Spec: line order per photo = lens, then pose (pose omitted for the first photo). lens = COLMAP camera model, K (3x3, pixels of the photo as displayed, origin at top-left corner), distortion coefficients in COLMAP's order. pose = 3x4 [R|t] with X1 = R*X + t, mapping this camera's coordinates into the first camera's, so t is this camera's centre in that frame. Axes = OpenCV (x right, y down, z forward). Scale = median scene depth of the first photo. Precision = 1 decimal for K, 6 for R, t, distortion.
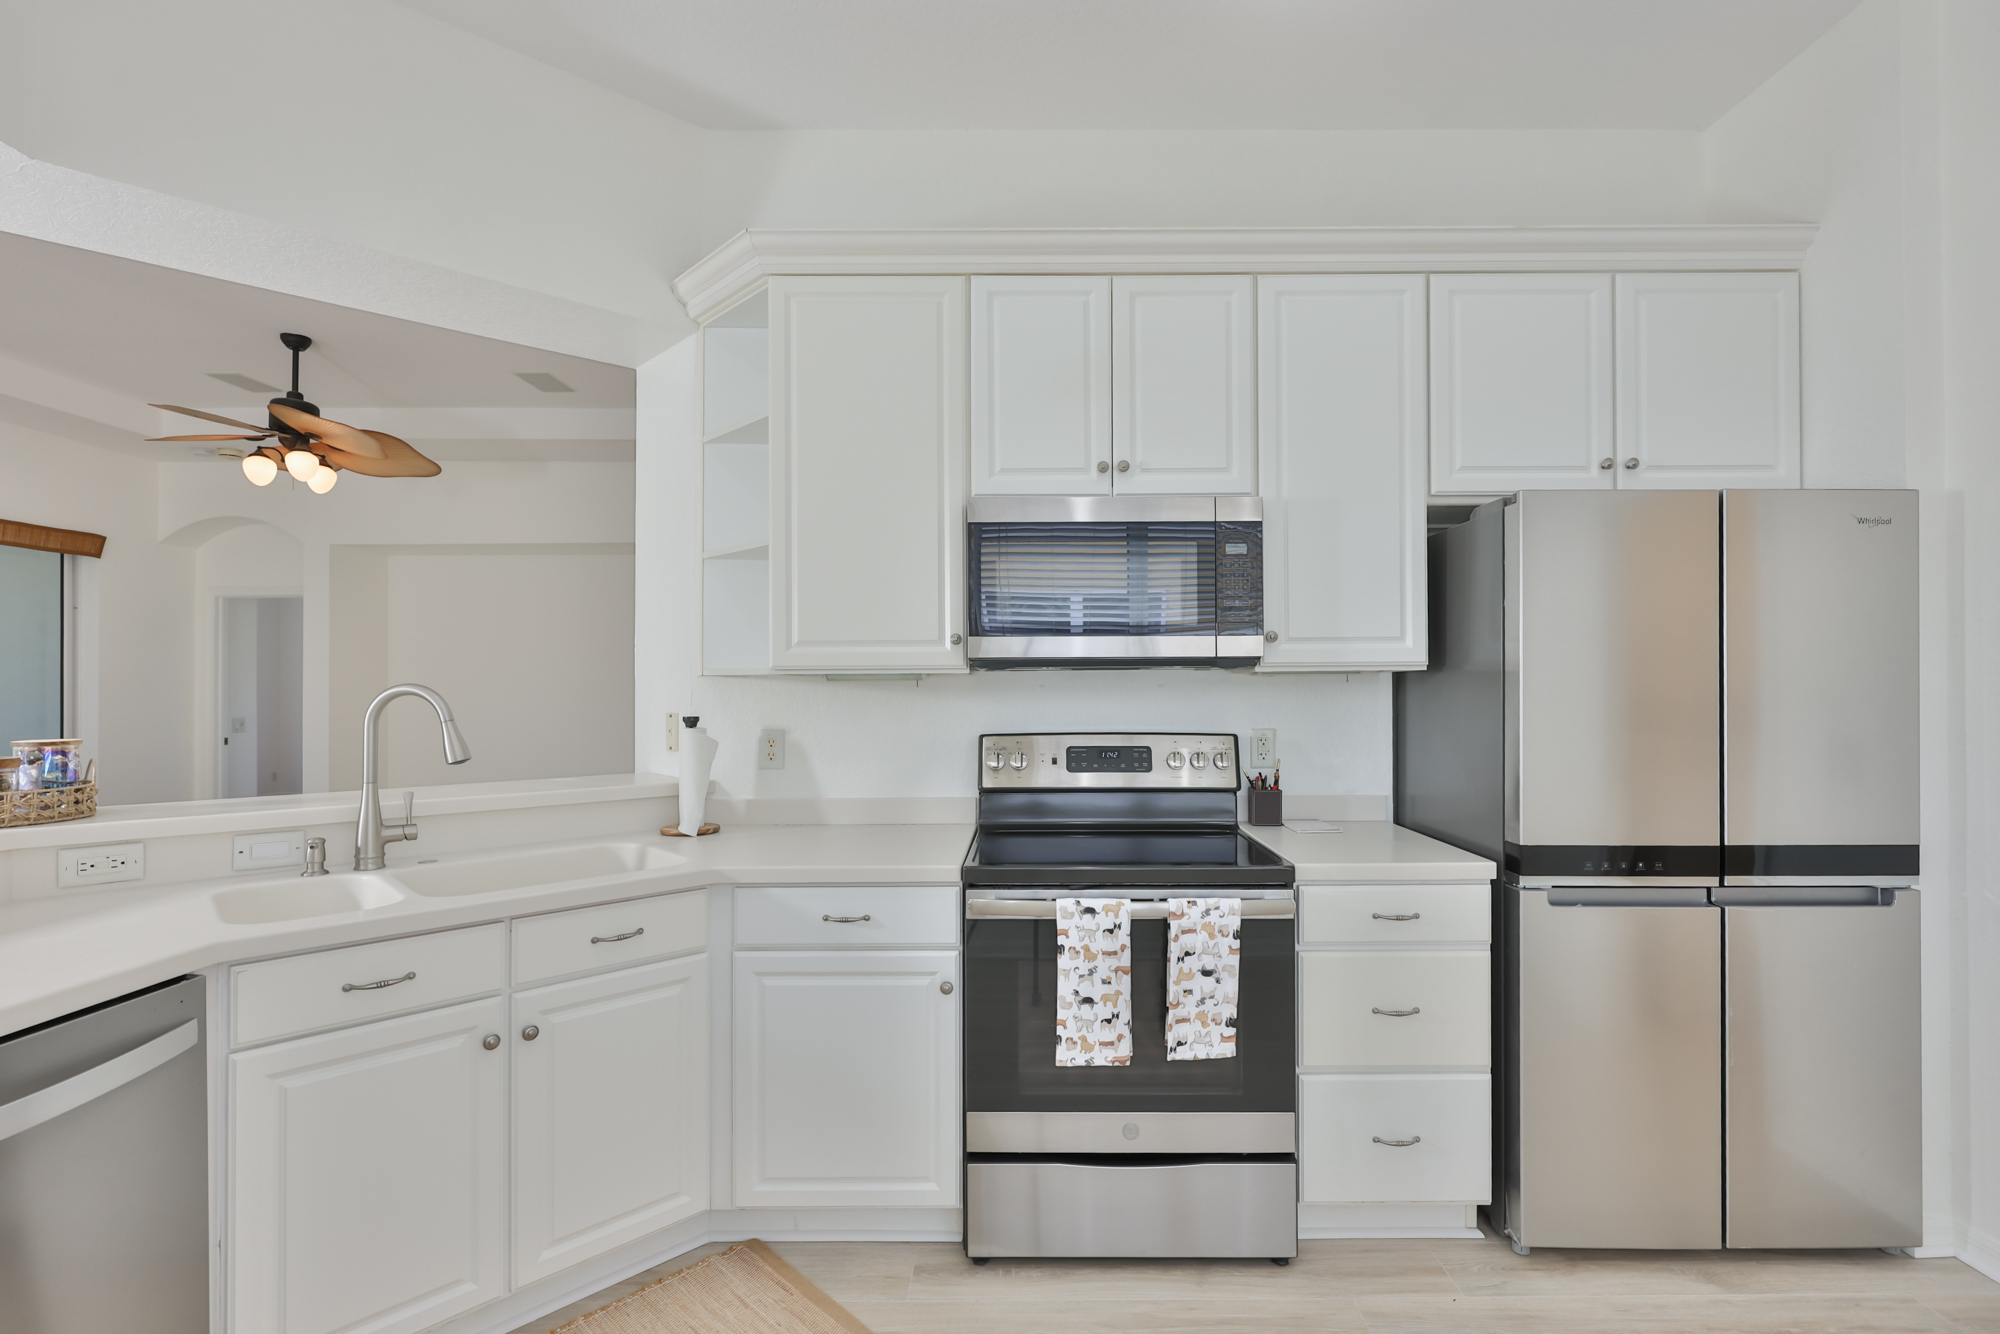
lens RADIAL K [[897.1, 0, 1029.2], [0, 897.1, 691.9], [0, 0, 1]] dist [-0.008722, 0.003090]
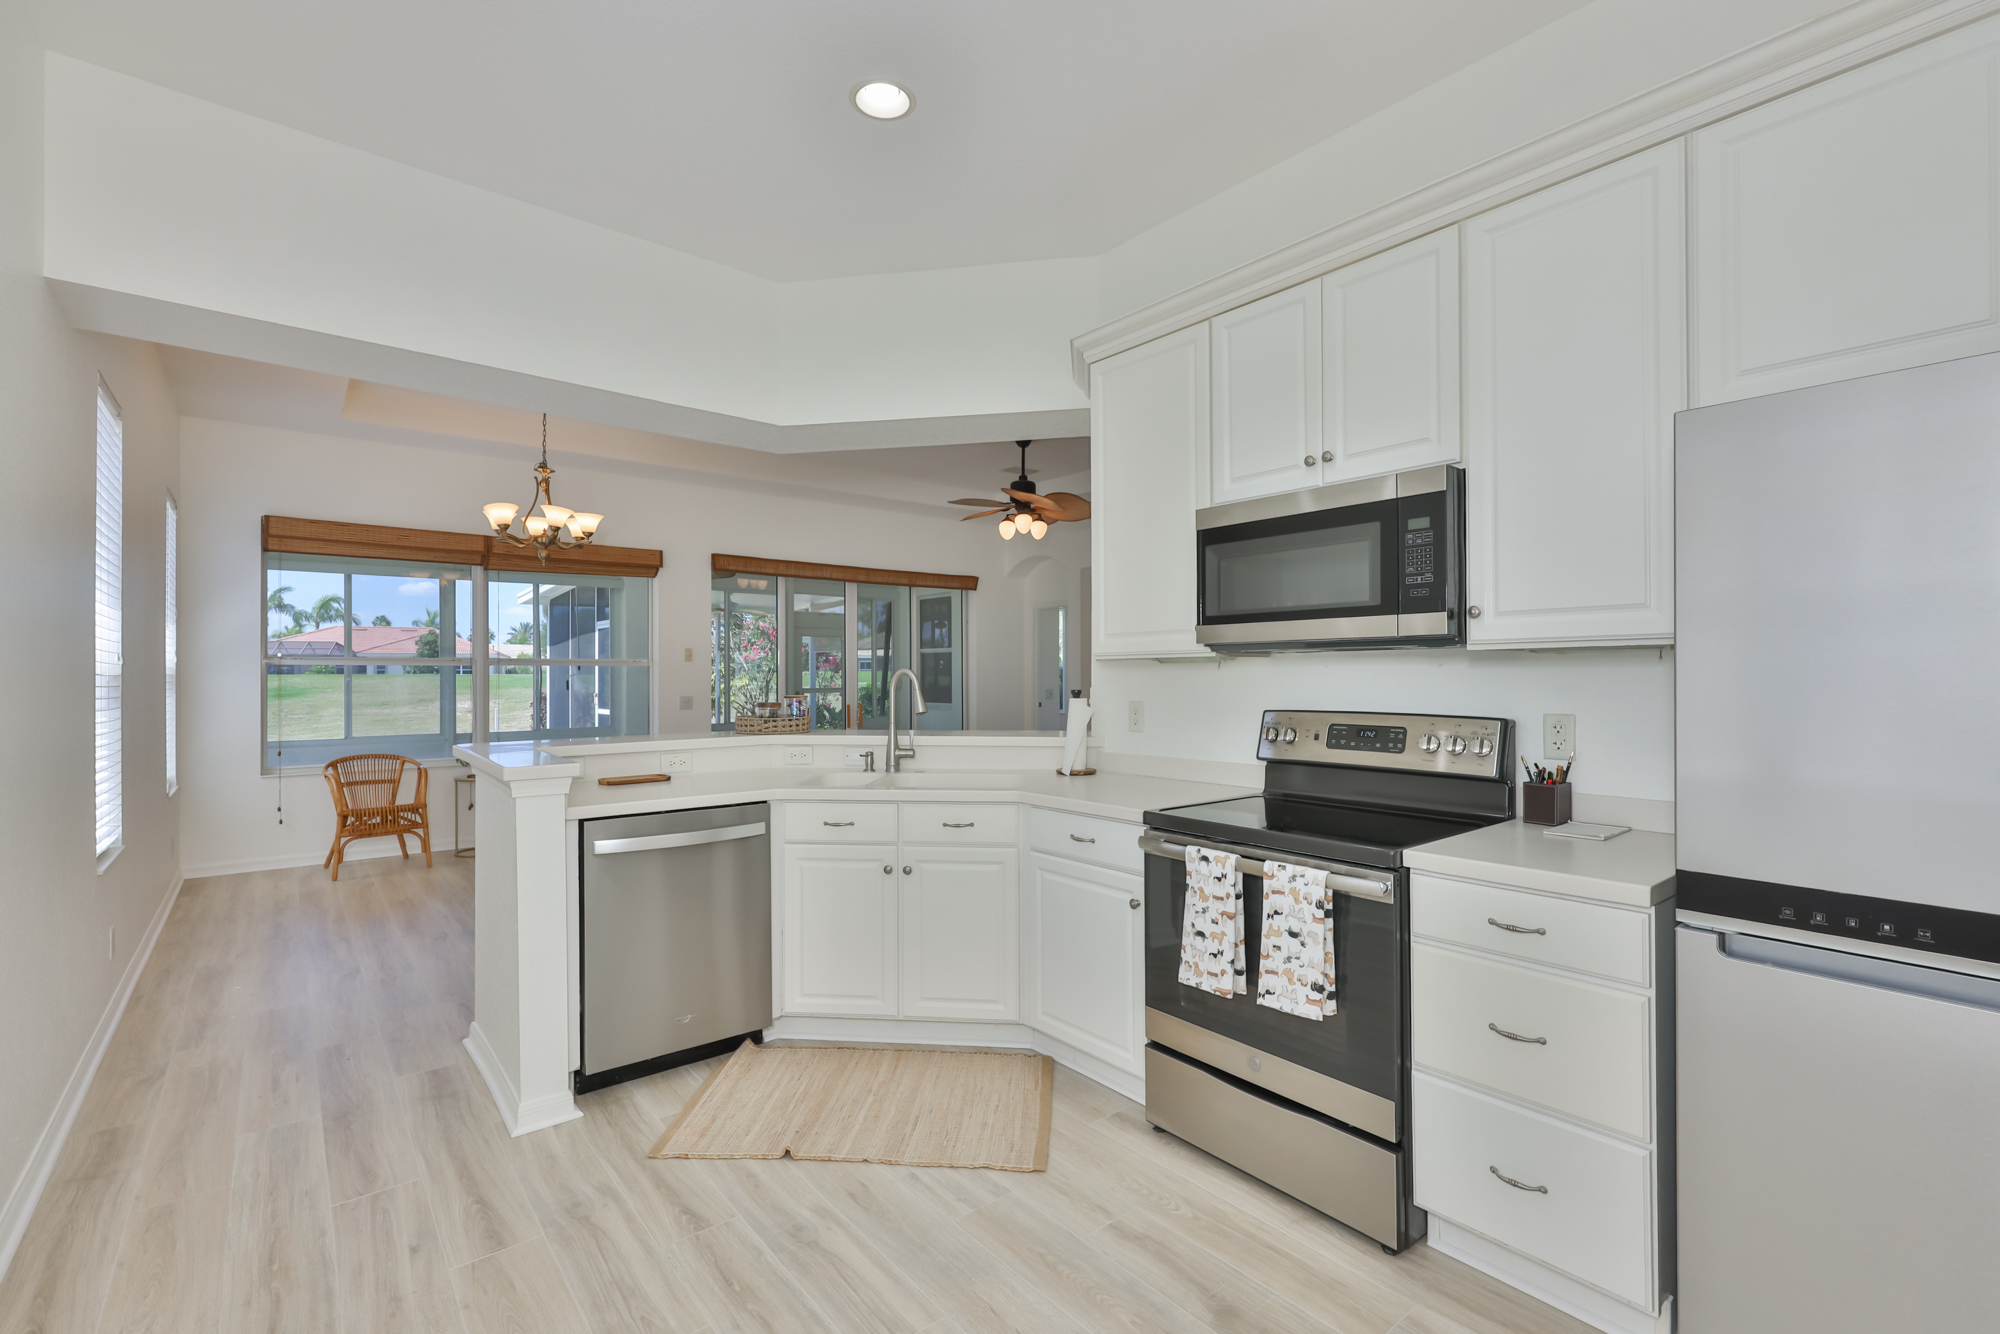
lens RADIAL K [[894.2, 0, 996.3], [0, 894.2, 673.8], [0, 0, 1]] dist [-0.025686, -0.000181]
pose [[0.616630, 0.000433, -0.787253, 0.775510], [0.000359, 1.000000, 0.000832, 0.001209], [0.787253, -0.000796, 0.616629, 0.062137]]
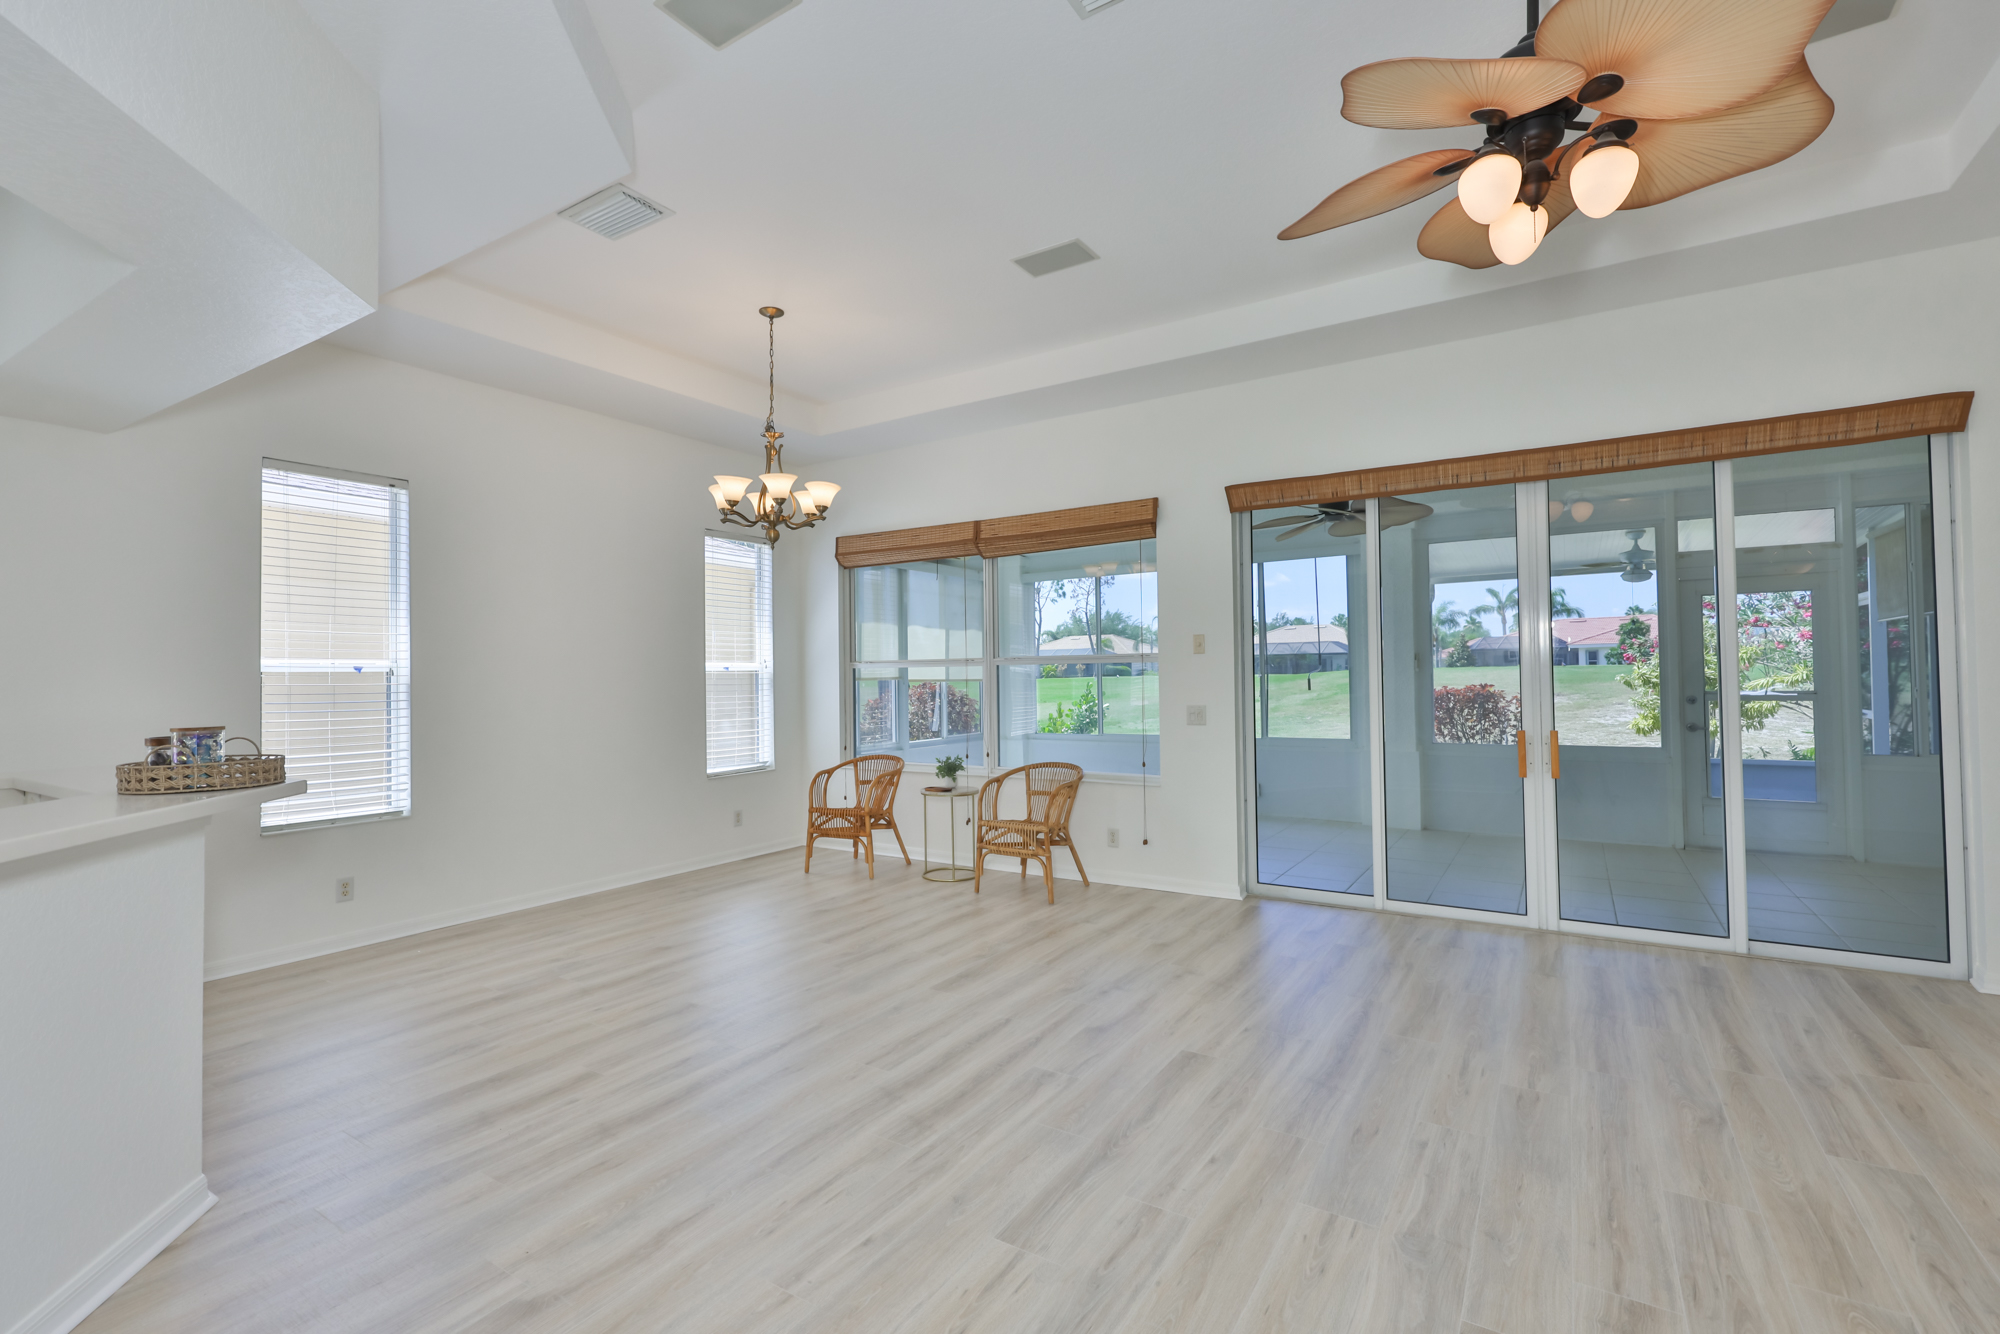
lens RADIAL K [[904.3, 0, 1028.2], [0, 904.3, 648.6], [0, 0, 1]] dist [0.002384, 0.000318]
pose [[-0.519832, -0.015897, -0.854120, -0.661435], [0.023576, 0.999179, -0.032946, -0.003041], [0.853943, -0.037263, -0.519031, 2.302716]]
